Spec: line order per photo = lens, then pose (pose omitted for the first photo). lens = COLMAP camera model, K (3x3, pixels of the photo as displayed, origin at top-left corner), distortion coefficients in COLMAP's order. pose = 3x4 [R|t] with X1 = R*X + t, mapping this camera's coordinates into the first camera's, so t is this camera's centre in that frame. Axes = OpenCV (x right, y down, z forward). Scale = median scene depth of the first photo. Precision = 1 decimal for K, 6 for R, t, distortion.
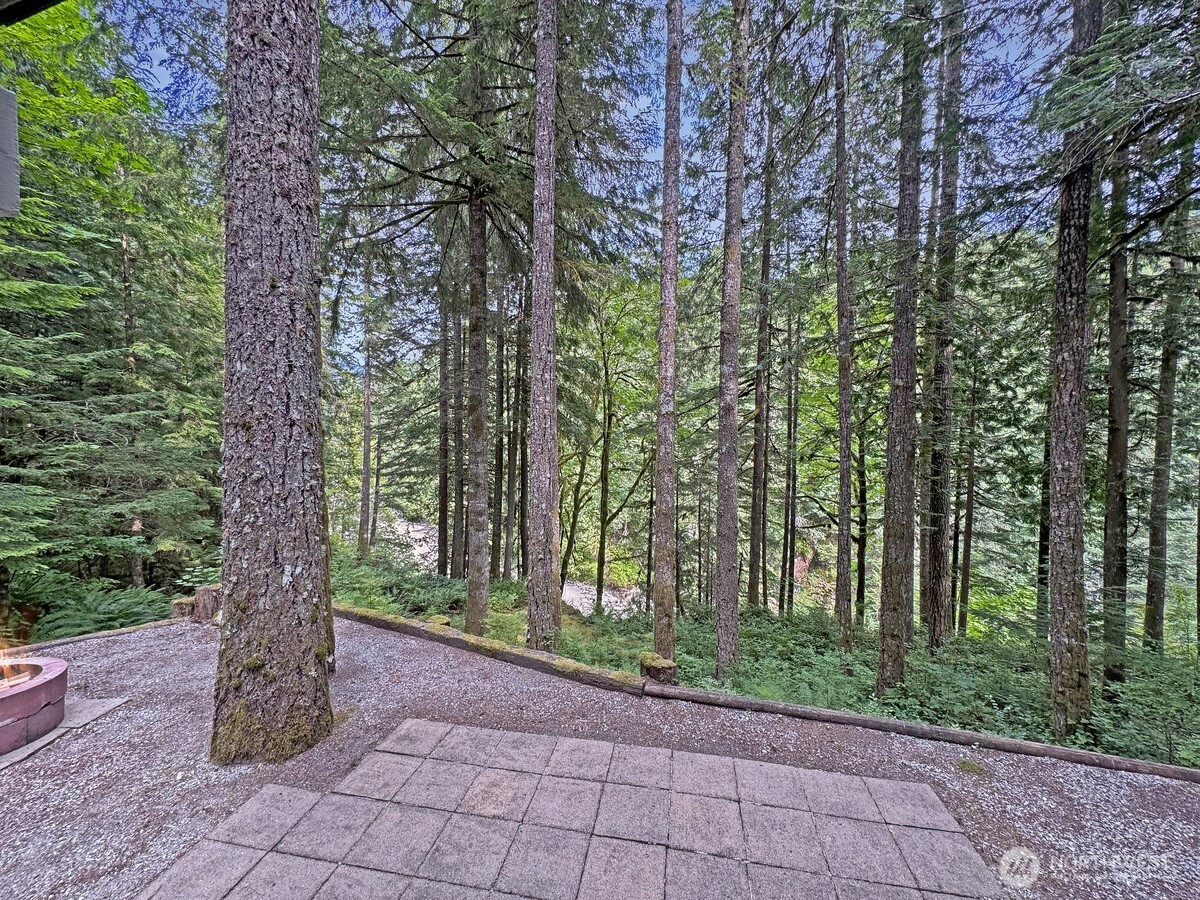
lens RADIAL K [[489.5, 0, 600.0], [0, 489.5, 450.0], [0, 0, 1]] dist [0.001149, 0.000133]
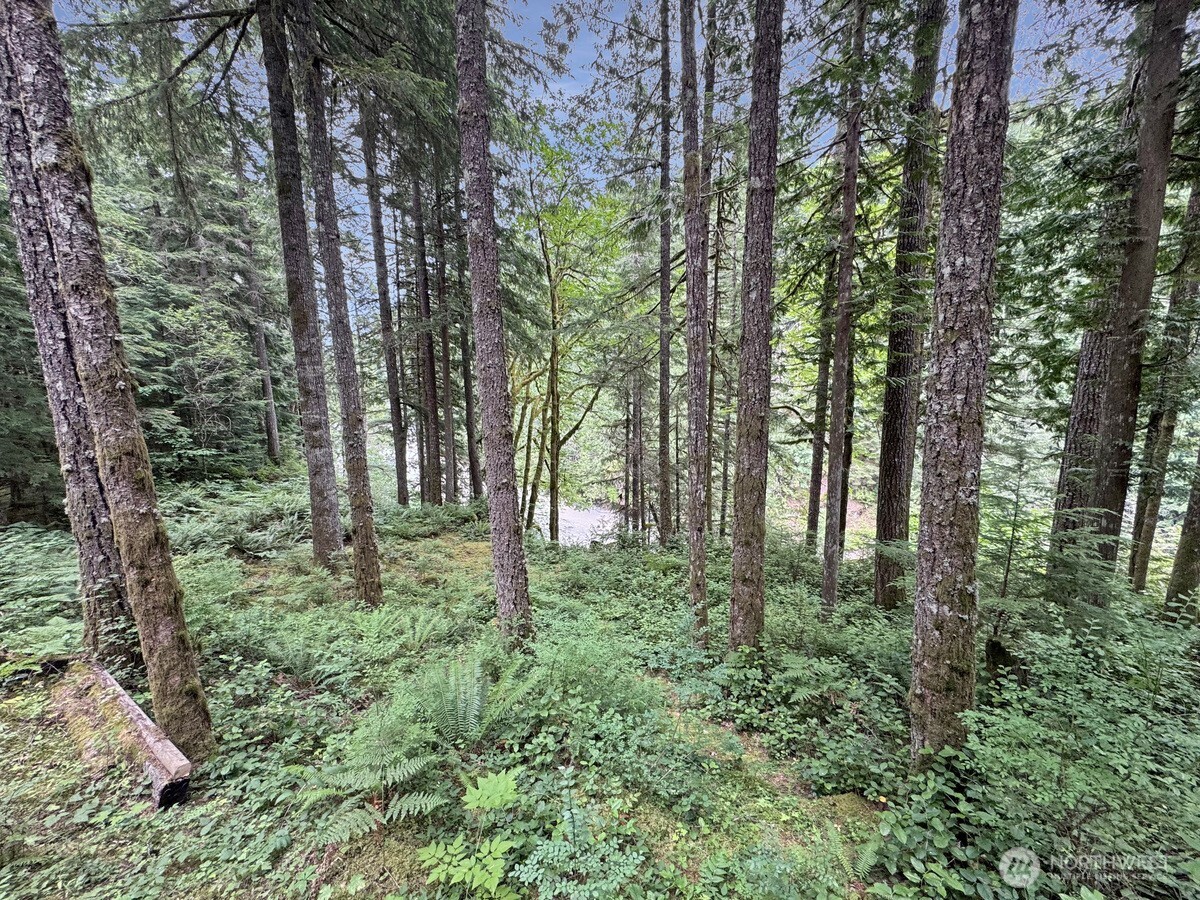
lens RADIAL K [[479.0, 0, 600.0], [0, 479.0, 450.0], [0, 0, 1]] dist [0.000351, 0.000043]
pose [[0.994813, -0.019583, -0.099819, 0.227113], [0.033717, 0.989301, 0.141940, 0.046510], [0.095972, -0.144570, 0.984829, 0.167797]]
